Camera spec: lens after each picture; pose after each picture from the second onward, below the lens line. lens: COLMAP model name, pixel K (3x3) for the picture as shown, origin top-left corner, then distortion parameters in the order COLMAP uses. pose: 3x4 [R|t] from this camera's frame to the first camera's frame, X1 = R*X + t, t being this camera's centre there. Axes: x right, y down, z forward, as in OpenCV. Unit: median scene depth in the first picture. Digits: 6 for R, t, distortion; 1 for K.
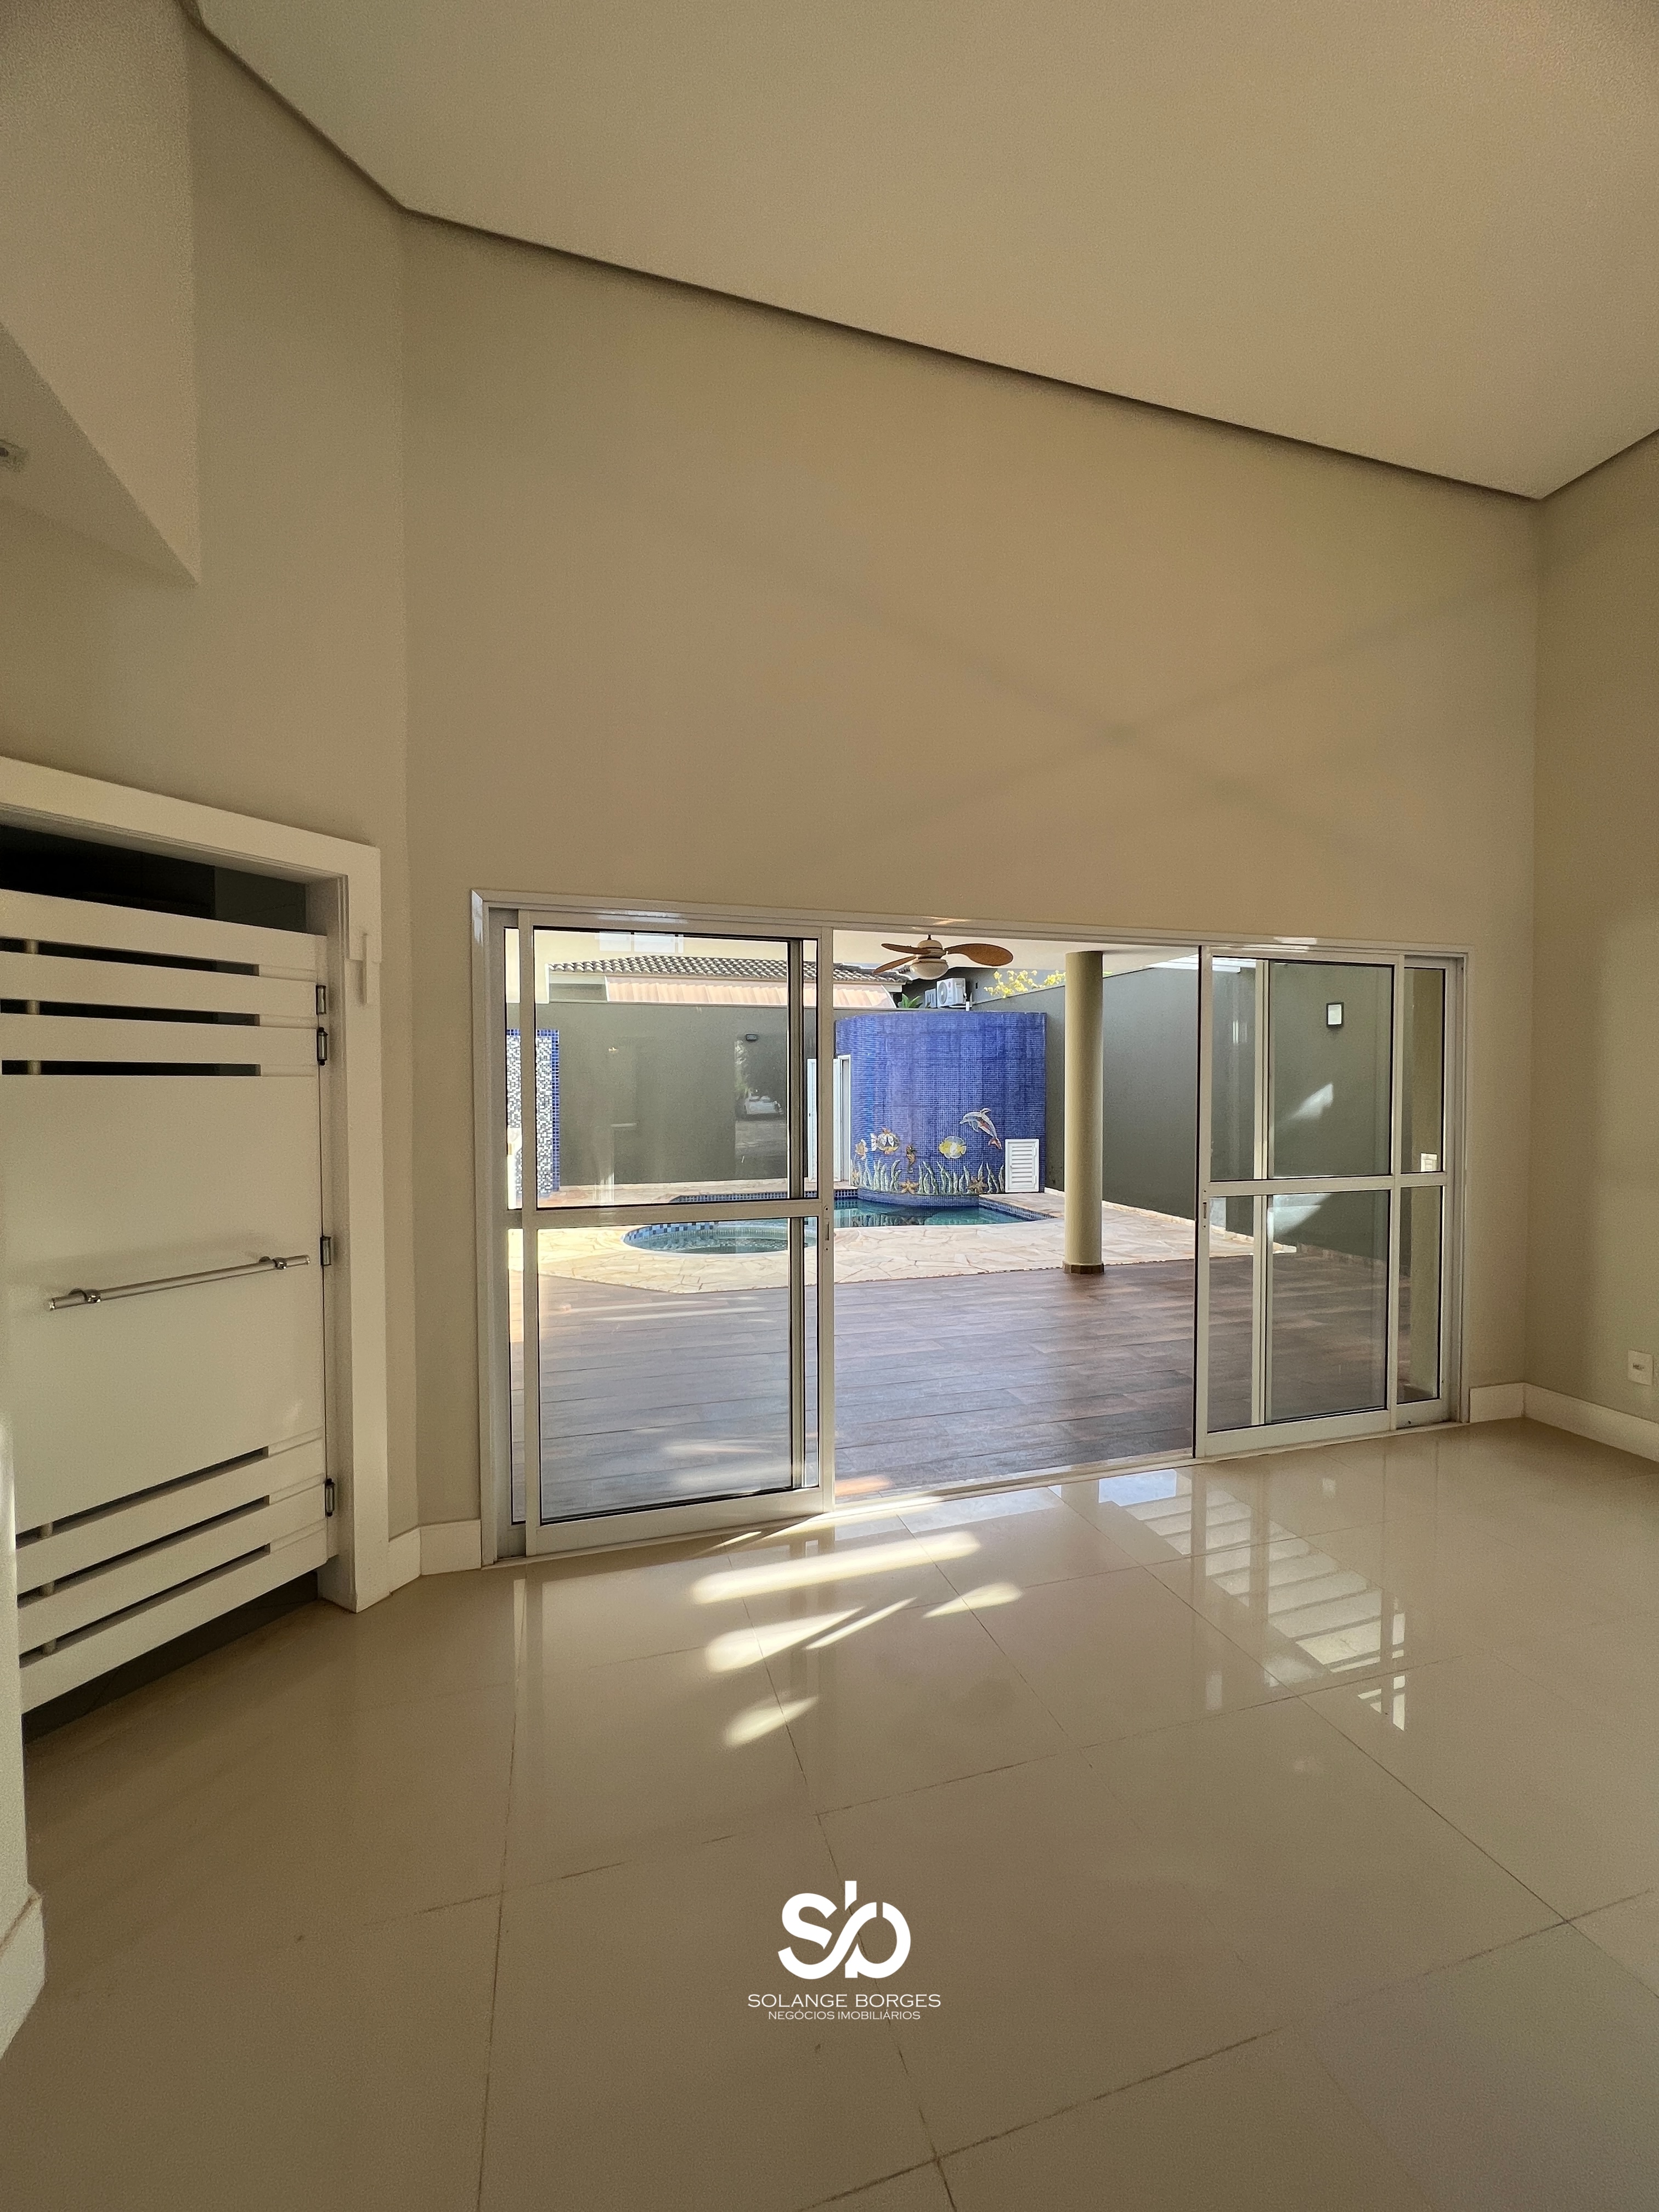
lens RADIAL K [[886.4, 0, 827.6], [0, 886.4, 1105.9], [0, 0, 1]] dist [0.000893, 0.000088]
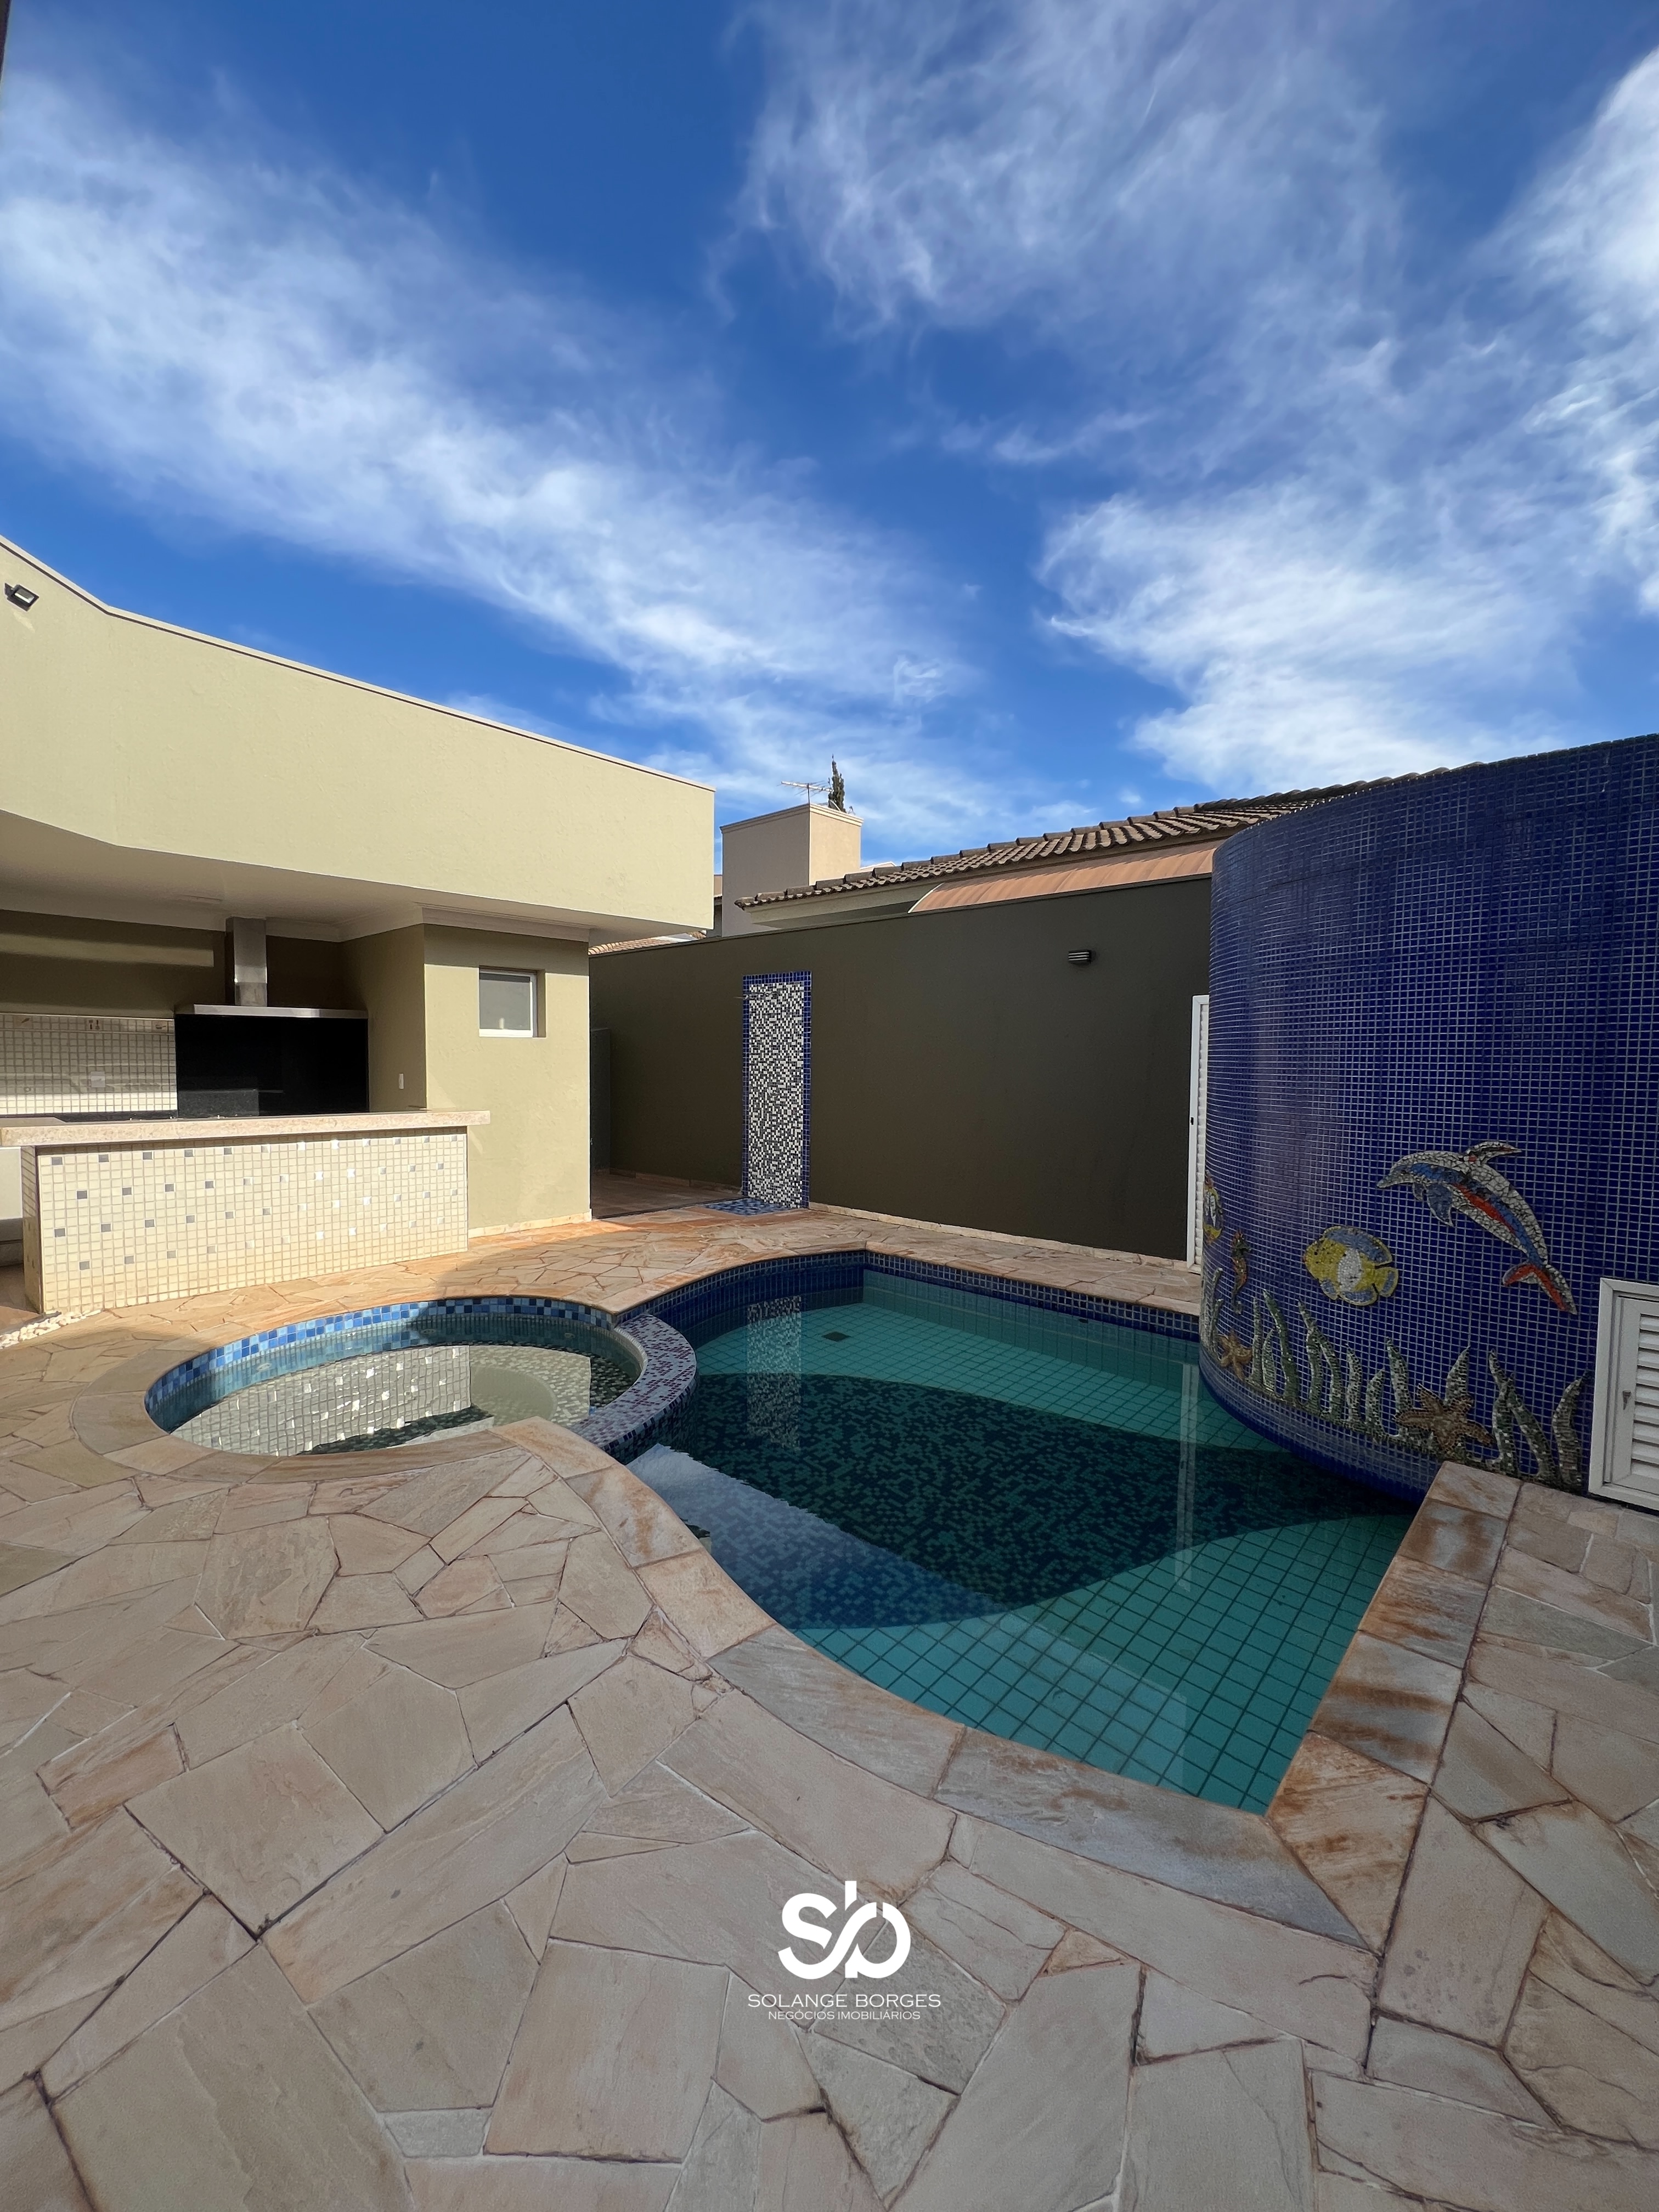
lens RADIAL K [[886.4, 0, 827.6], [0, 886.4, 1105.9], [0, 0, 1]] dist [0.000893, 0.000088]
pose [[0.508509, 0.052716, -0.859441, 0.447628], [-0.031993, 0.998592, 0.042321, -0.018403], [0.860462, 0.005975, 0.509480, 1.041102]]
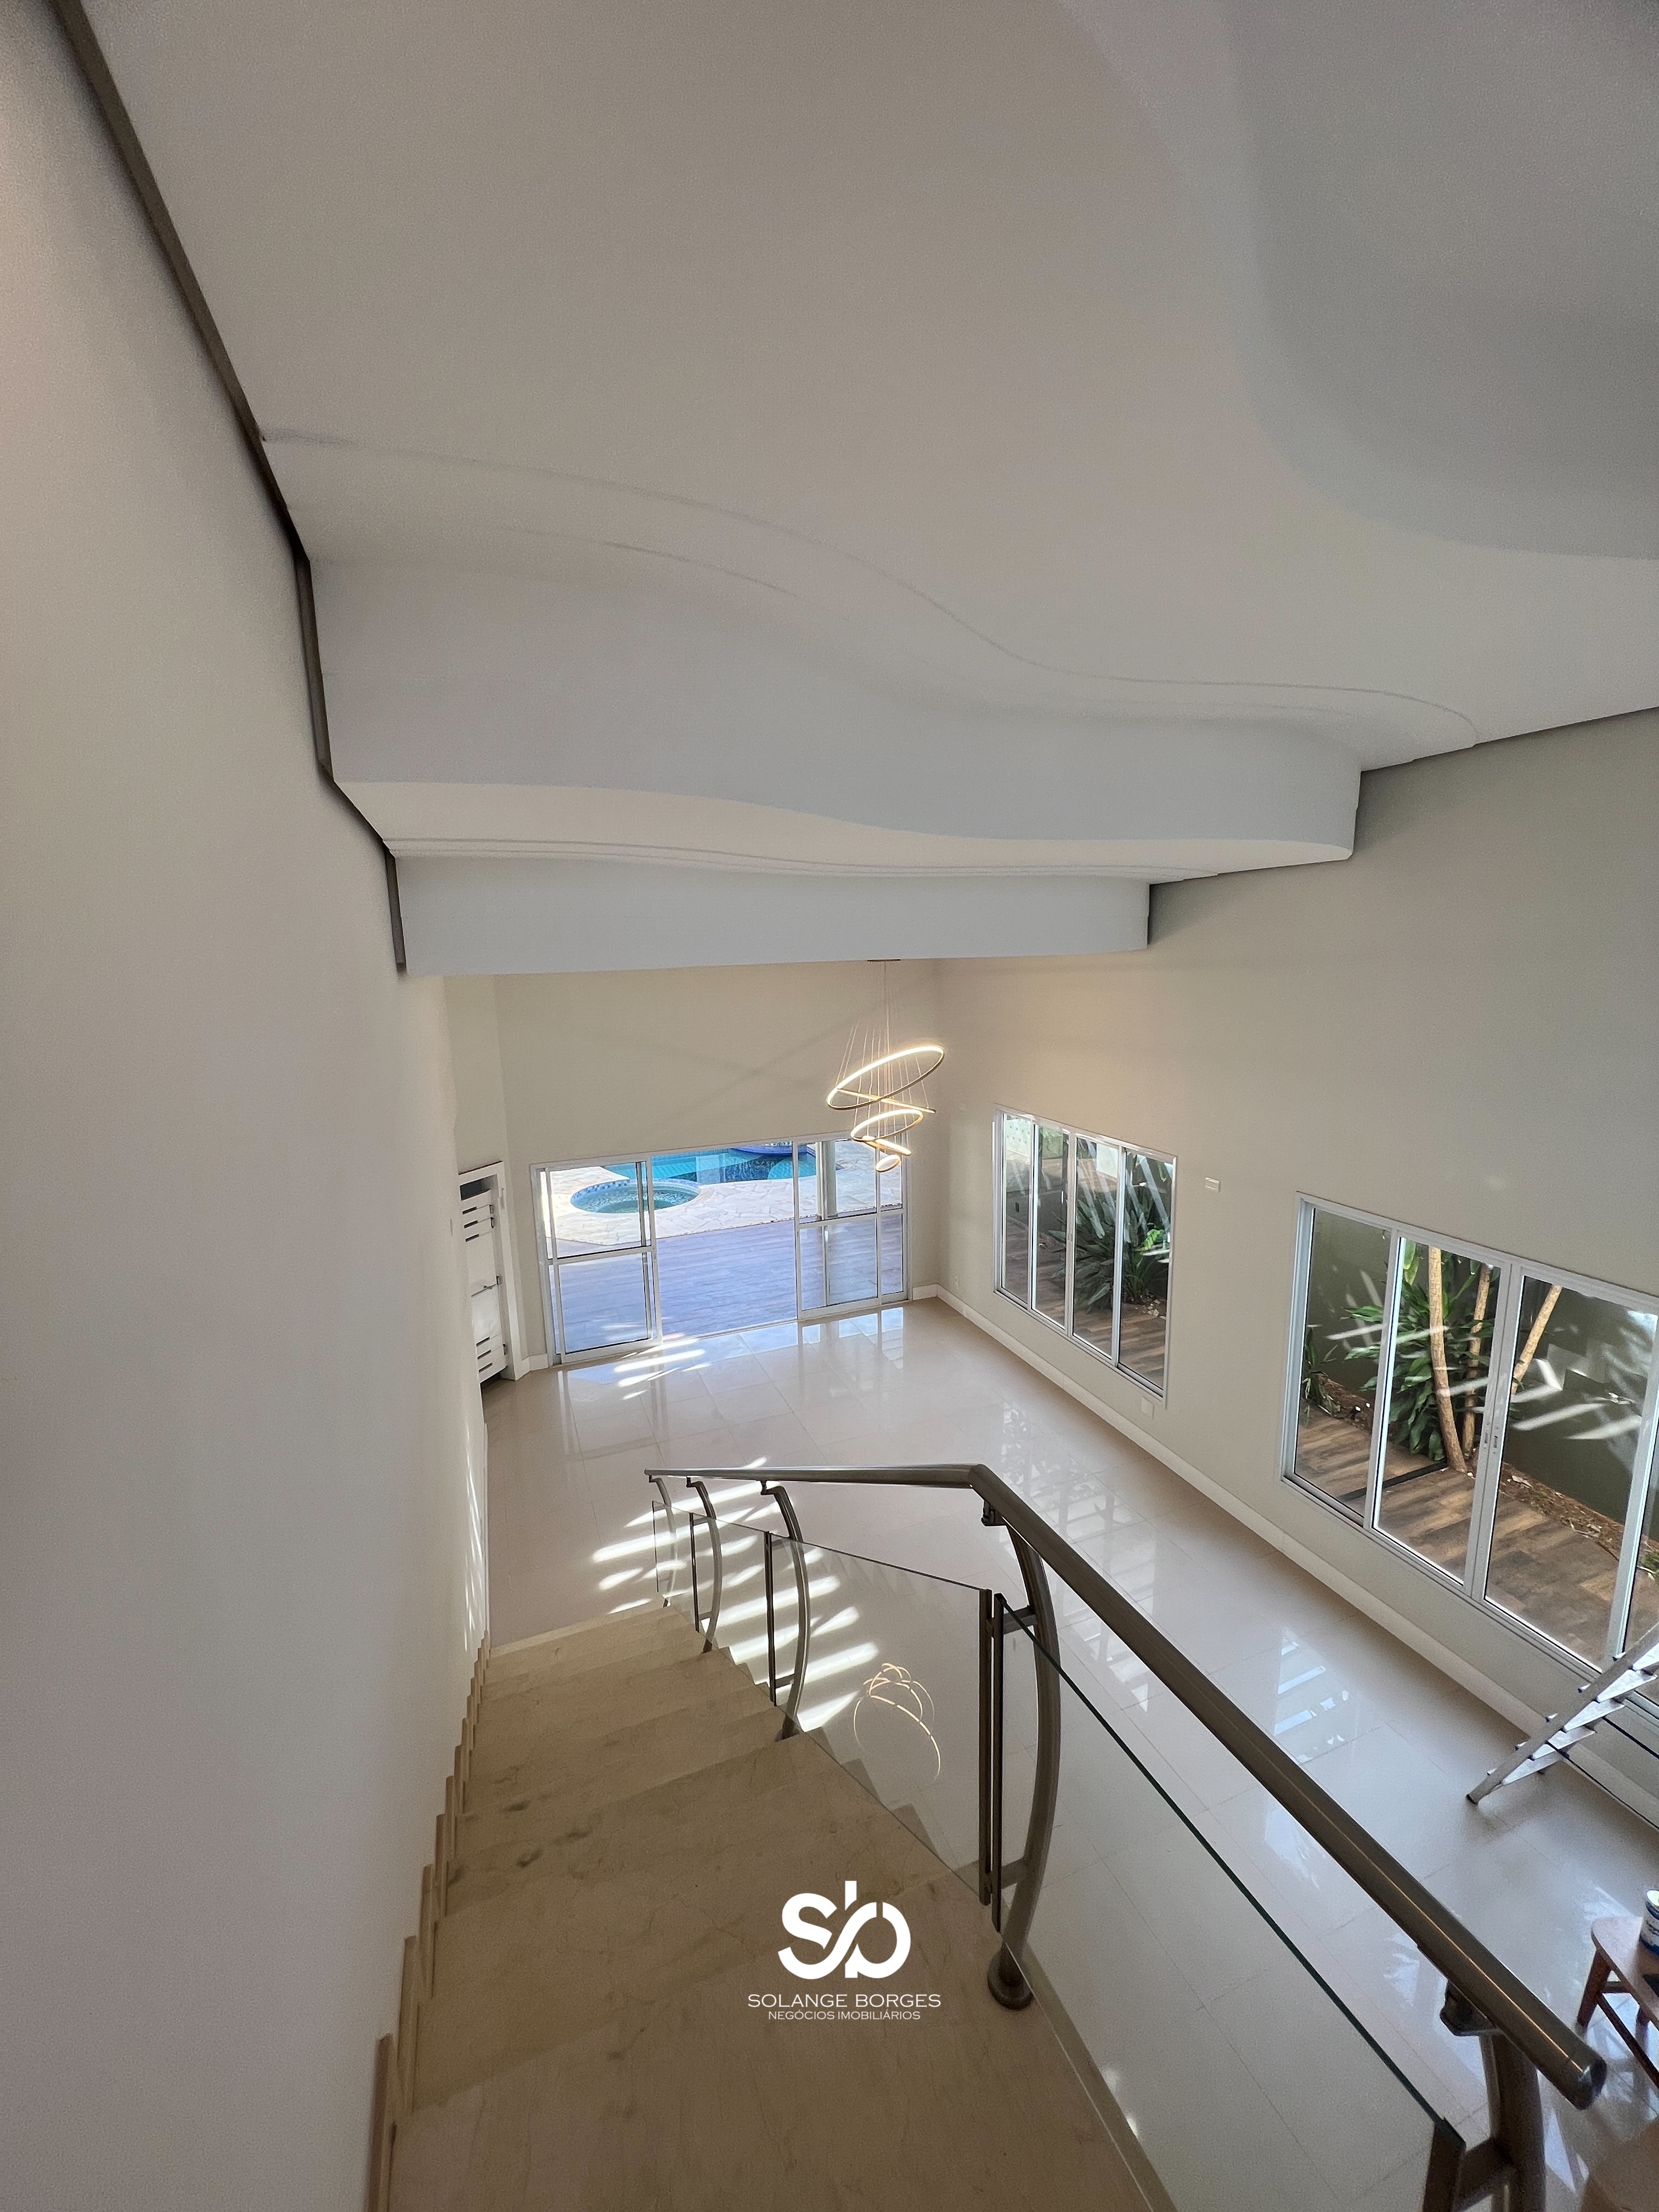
lens RADIAL K [[886.4, 0, 827.6], [0, 886.4, 1105.9], [0, 0, 1]] dist [0.000893, 0.000088]
pose [[0.996185, -0.035560, 0.079697, 0.131896], [0.022594, 0.987172, 0.158056, -0.299339], [-0.084295, -0.155653, 0.984209, -0.697504]]
